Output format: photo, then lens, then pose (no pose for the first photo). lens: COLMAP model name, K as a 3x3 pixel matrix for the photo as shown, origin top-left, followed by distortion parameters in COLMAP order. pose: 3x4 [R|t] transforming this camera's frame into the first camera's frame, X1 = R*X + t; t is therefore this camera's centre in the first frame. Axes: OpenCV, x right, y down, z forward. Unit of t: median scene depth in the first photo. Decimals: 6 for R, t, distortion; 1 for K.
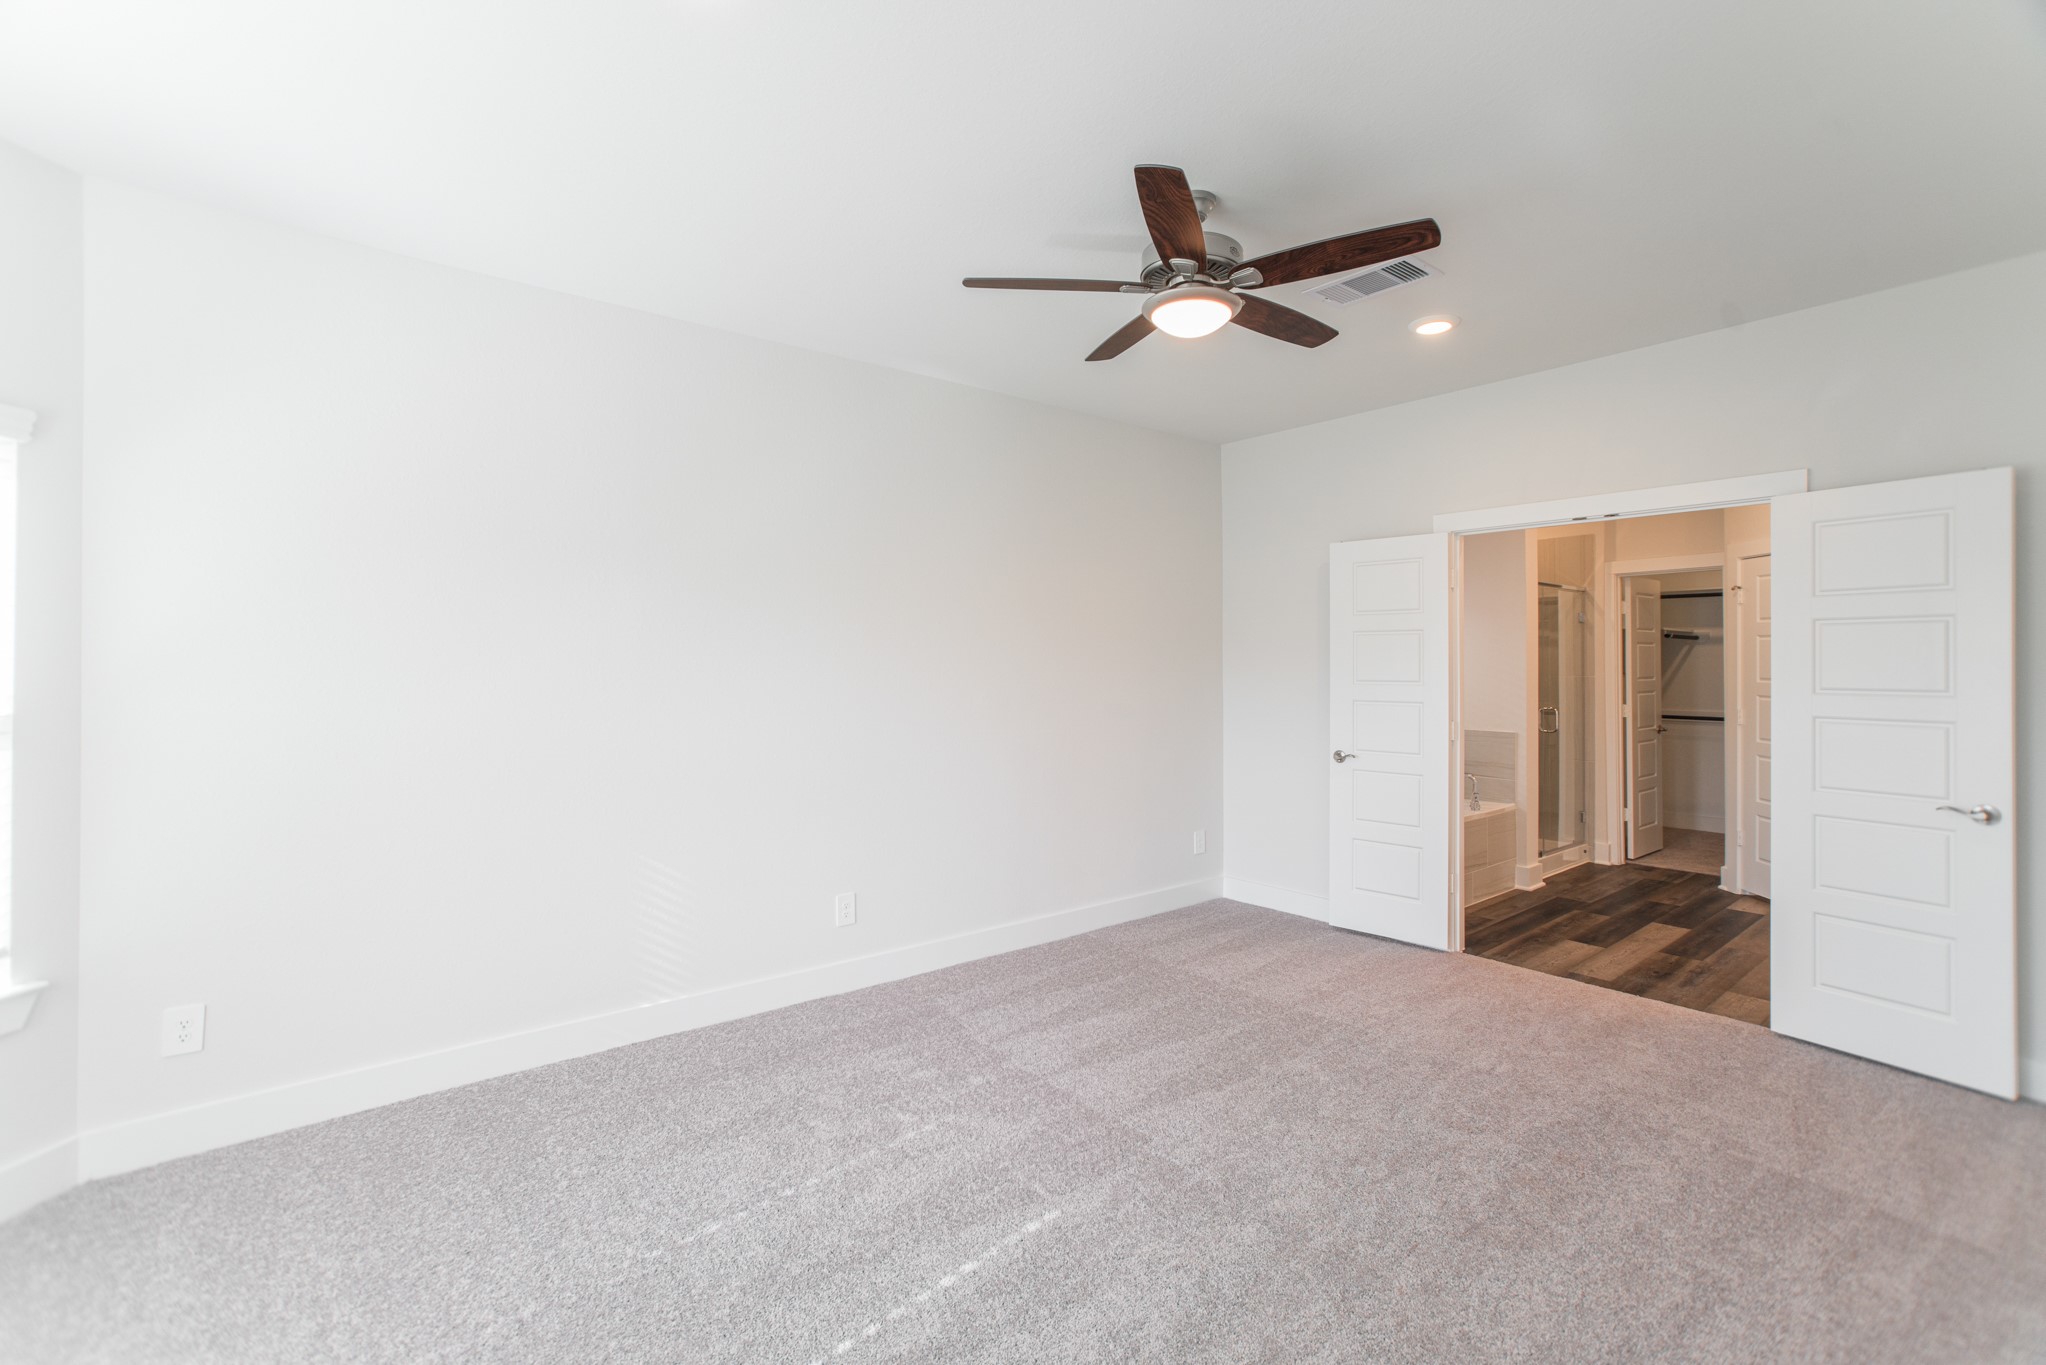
lens RADIAL K [[921.4, 0, 1020.5], [0, 921.4, 653.1], [0, 0, 1]] dist [-0.034440, 0.017583]
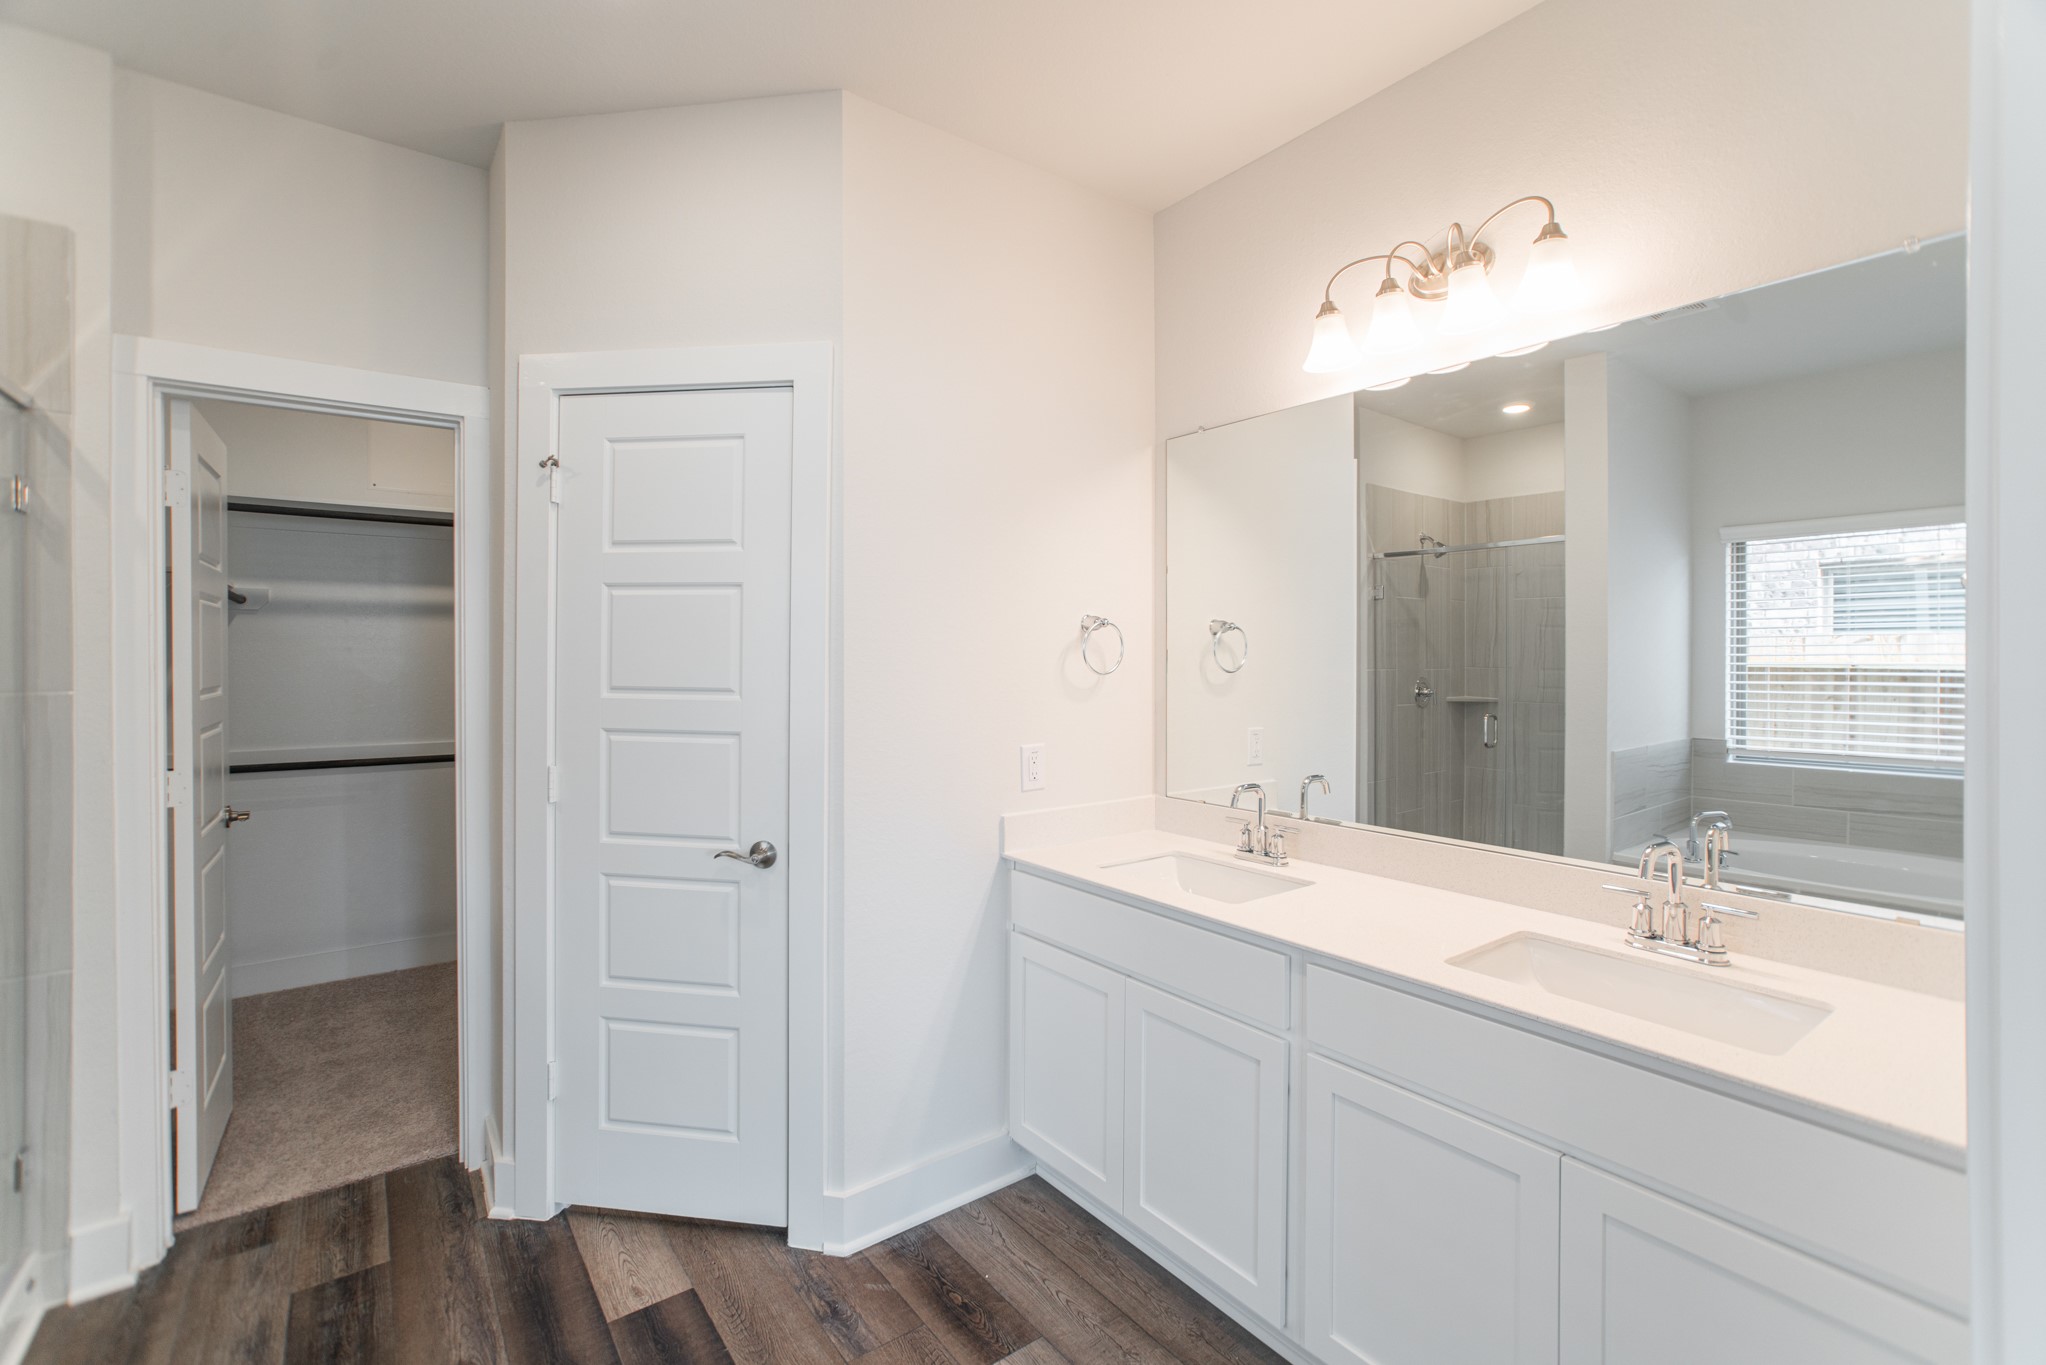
lens RADIAL K [[921.4, 0, 1024.6], [0, 921.4, 653.0], [0, 0, 1]] dist [-0.034440, 0.017583]
pose [[0.072215, -0.004757, 0.997378, 0.348096], [-0.009420, 0.999941, 0.005452, 0.007484], [-0.997345, -0.009789, 0.072166, 0.657366]]
